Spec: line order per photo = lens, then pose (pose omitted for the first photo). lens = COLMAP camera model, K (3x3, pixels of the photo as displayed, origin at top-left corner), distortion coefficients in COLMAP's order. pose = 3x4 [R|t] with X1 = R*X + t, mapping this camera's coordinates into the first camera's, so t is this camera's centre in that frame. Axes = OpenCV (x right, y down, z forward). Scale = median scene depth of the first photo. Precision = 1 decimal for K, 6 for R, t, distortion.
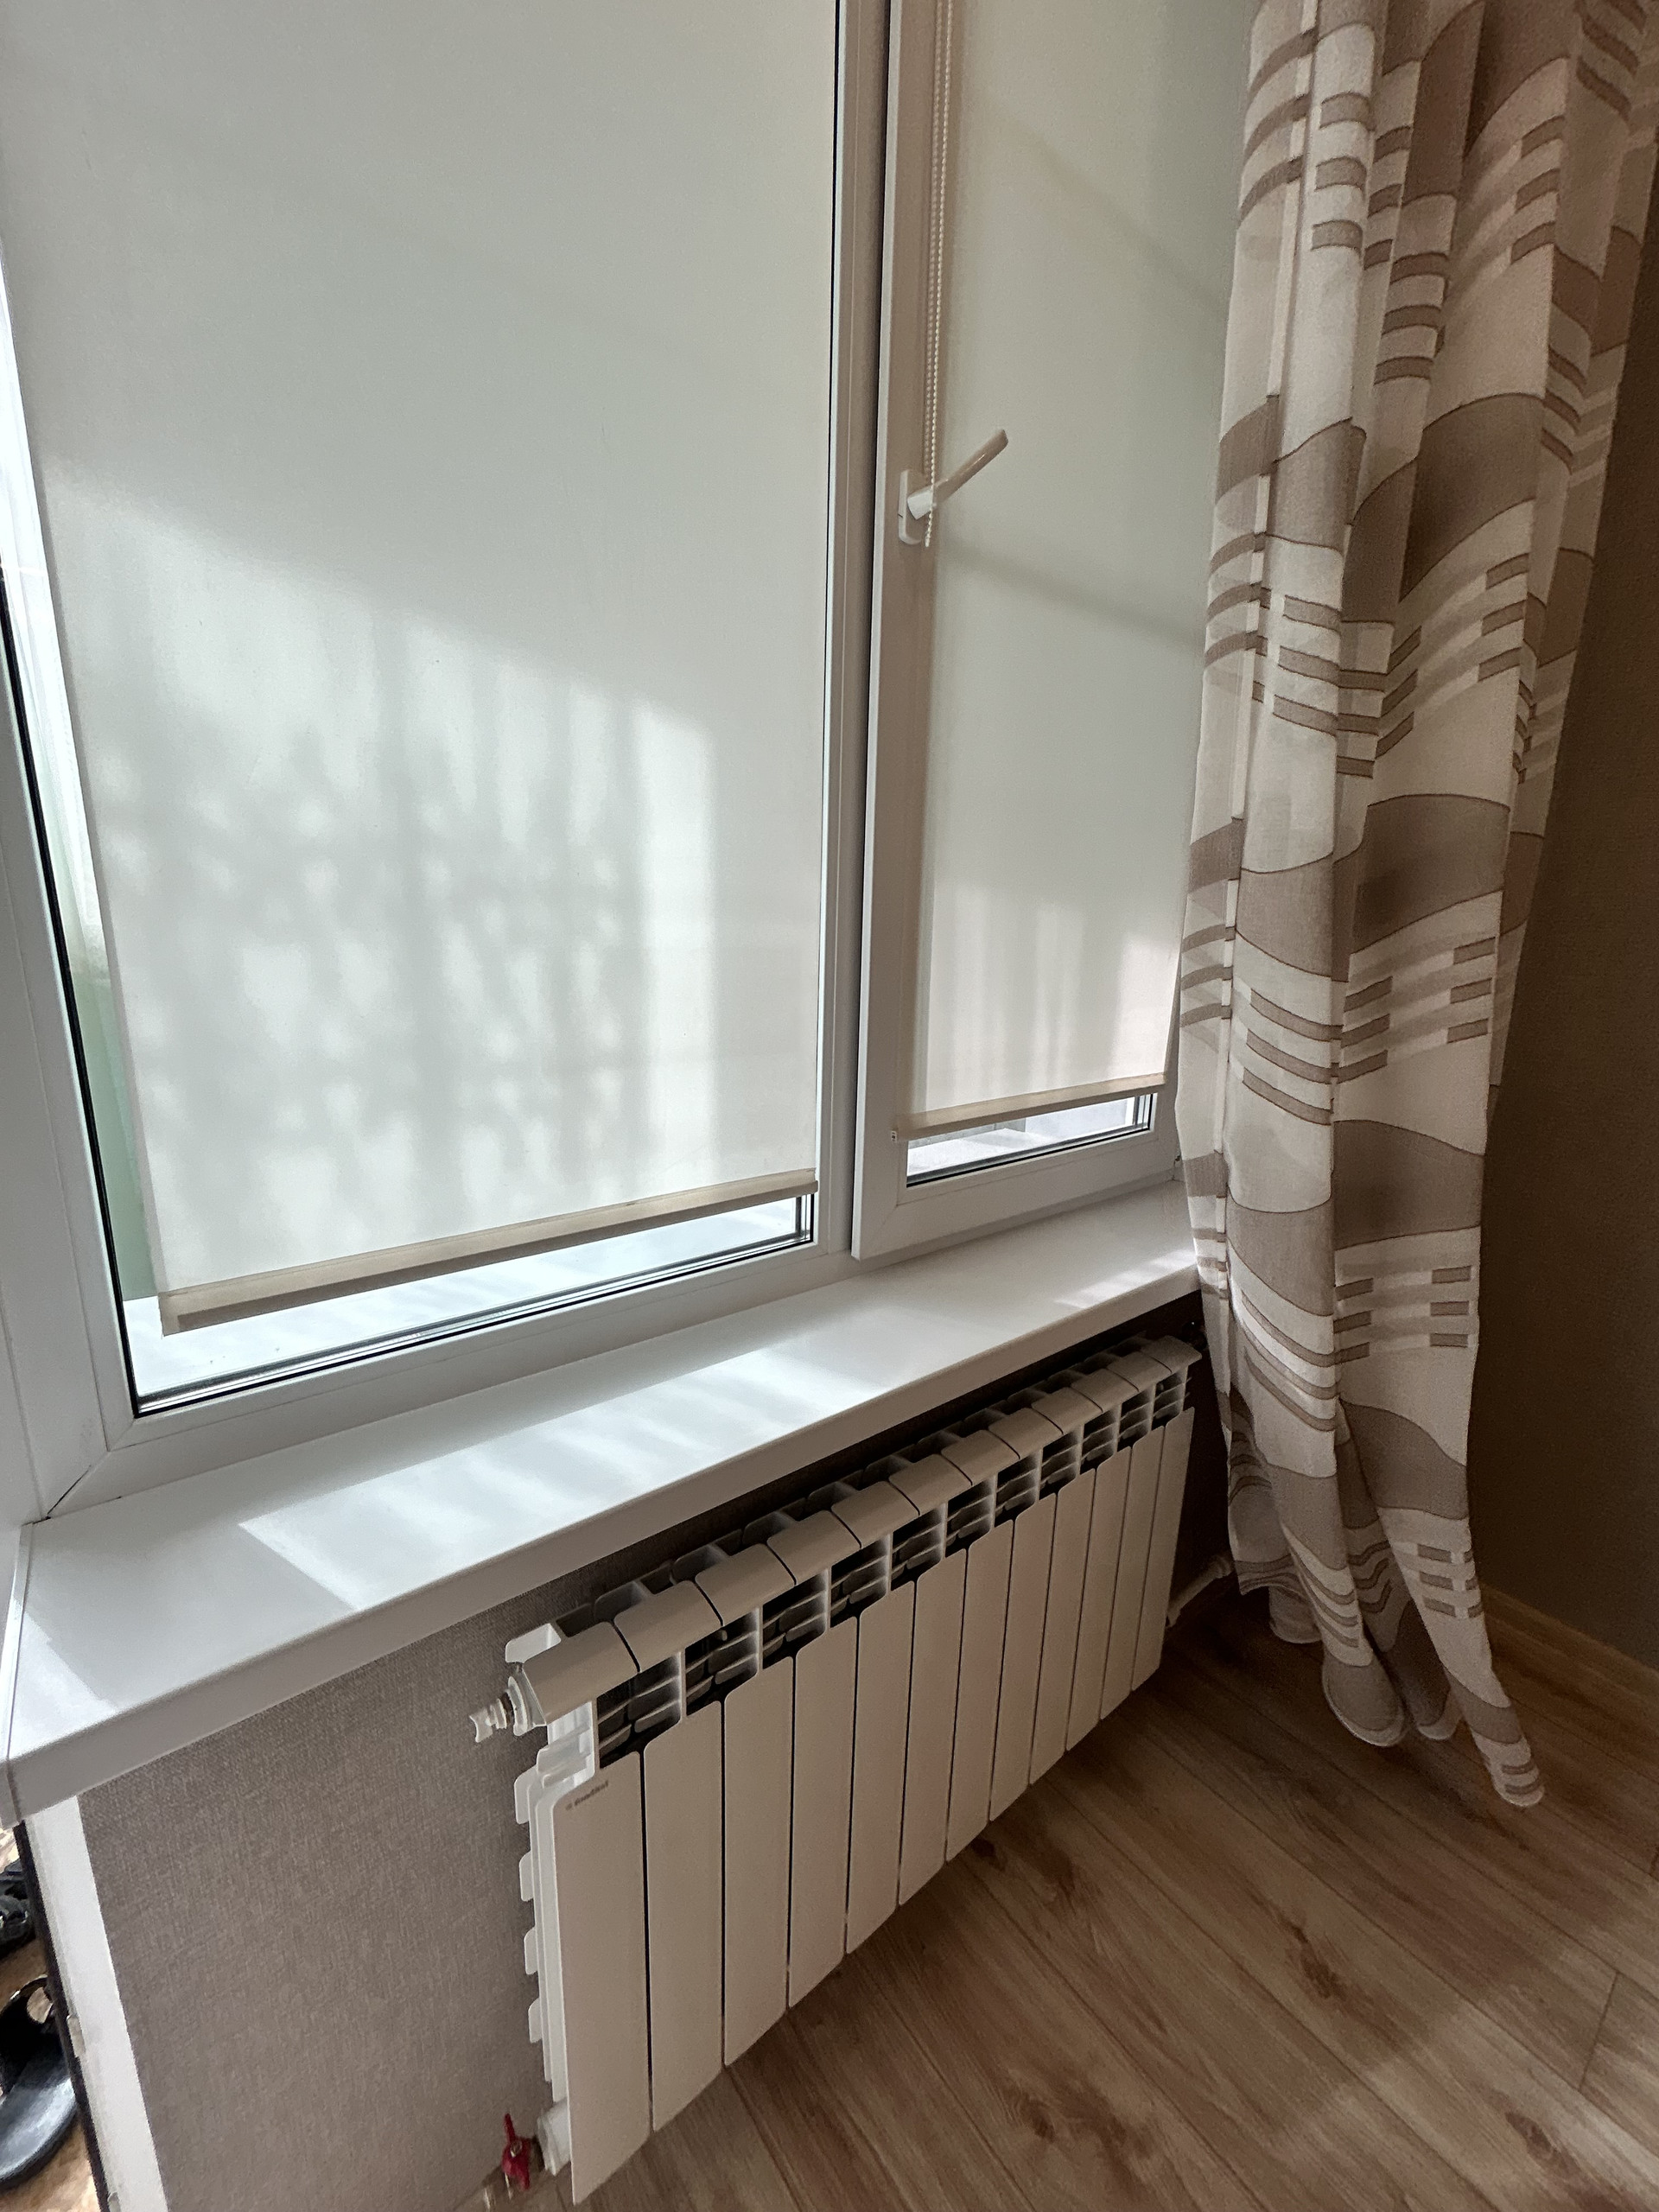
lens RADIAL K [[895.2, 0, 836.1], [0, 895.2, 1144.8], [0, 0, 1]] dist [0.021165, 0.000107]
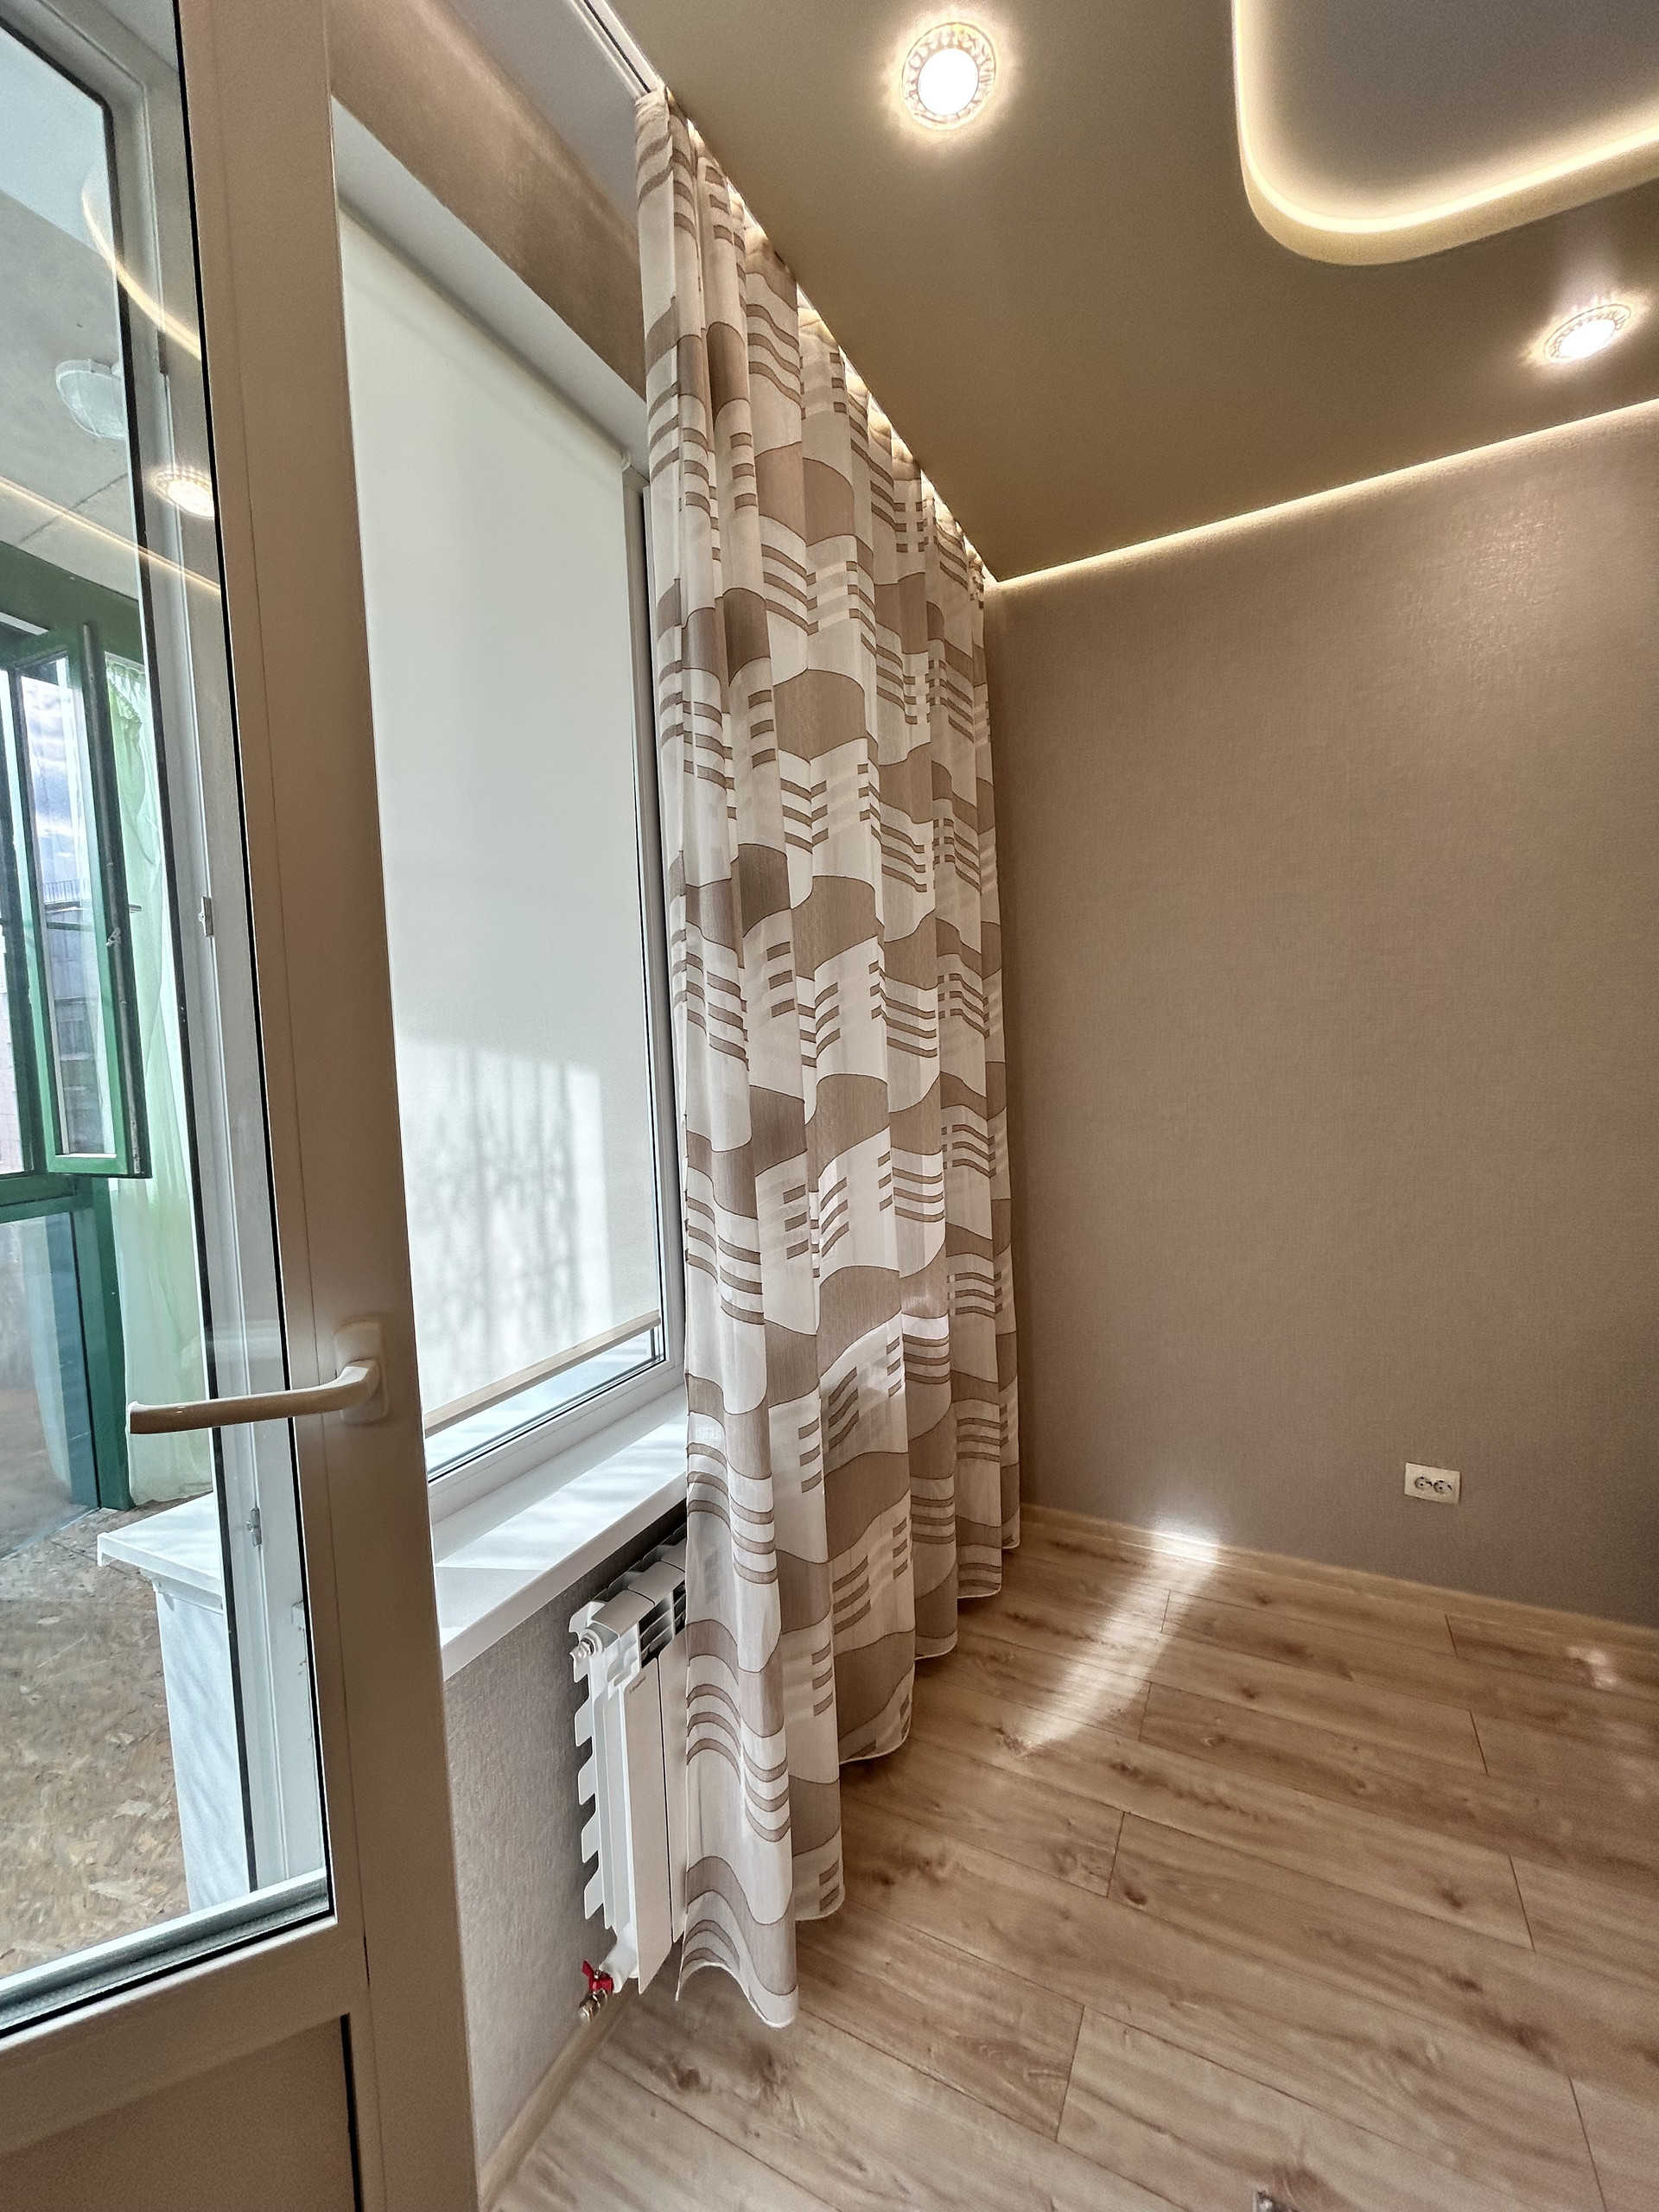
lens RADIAL K [[890.1, 0, 831.9], [0, 890.1, 1101.8], [0, 0, 1]] dist [-0.003151, 0.001156]
pose [[0.905441, -0.090292, 0.414758, -0.489310], [0.169025, 0.972999, -0.157170, -0.040406], [-0.389368, 0.212413, 0.896255, -0.828133]]
